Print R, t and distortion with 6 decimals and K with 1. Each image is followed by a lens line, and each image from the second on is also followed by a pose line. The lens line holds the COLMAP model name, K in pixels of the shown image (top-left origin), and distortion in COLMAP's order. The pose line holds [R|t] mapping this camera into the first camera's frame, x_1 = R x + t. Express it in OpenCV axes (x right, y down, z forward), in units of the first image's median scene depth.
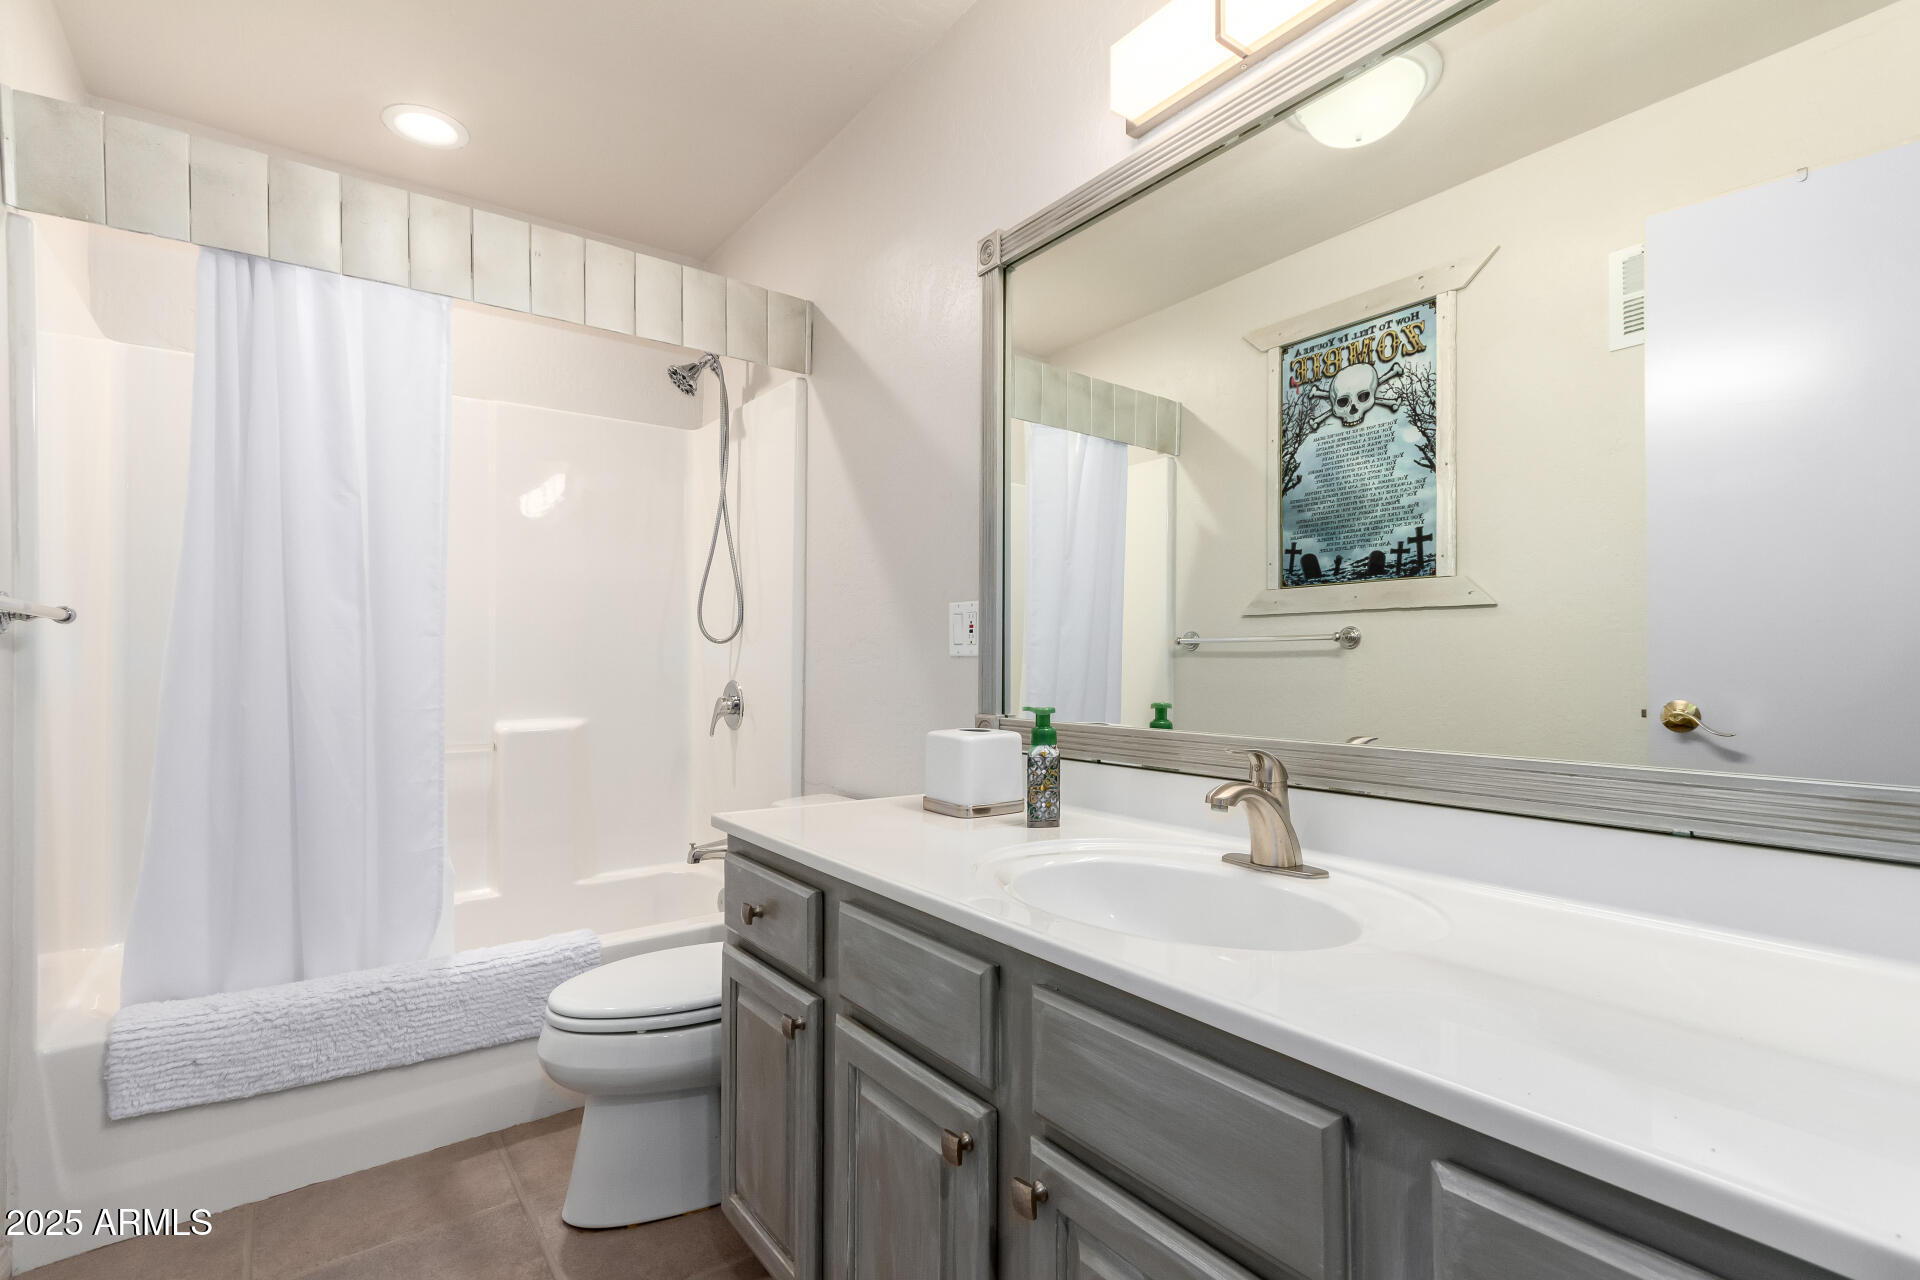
lens RADIAL K [[892.6, 0, 958.1], [0, 892.6, 651.2], [0, 0, 1]] dist [0.010555, 0.000880]
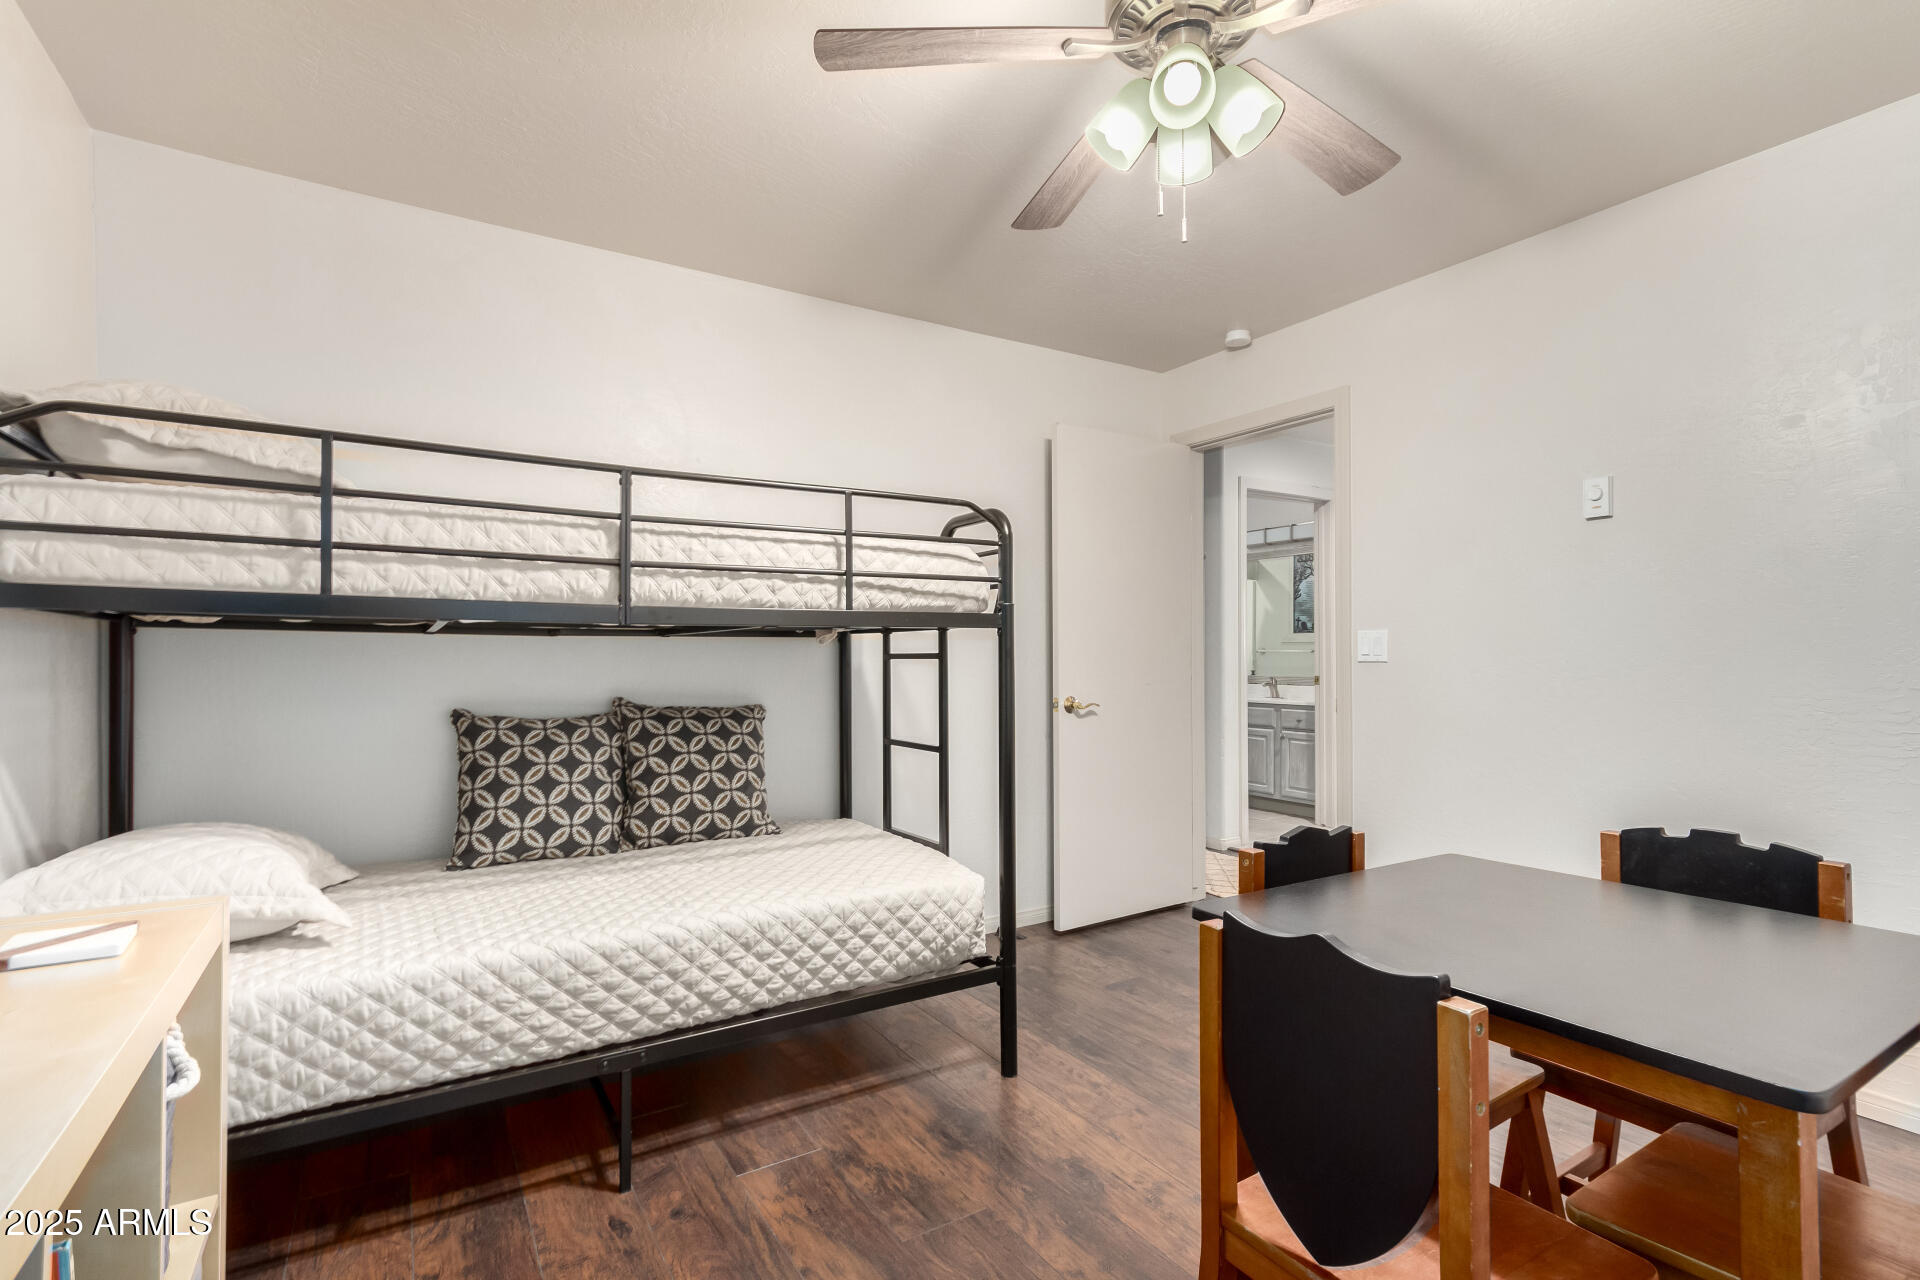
lens RADIAL K [[892.6, 0, 961.5], [0, 892.6, 643.7], [0, 0, 1]] dist [0.010555, 0.000880]
pose [[0.996976, -0.003526, -0.077627, -0.485048], [0.002870, 0.999959, -0.008553, -0.014429], [0.077654, 0.008304, 0.996946, -1.961422]]
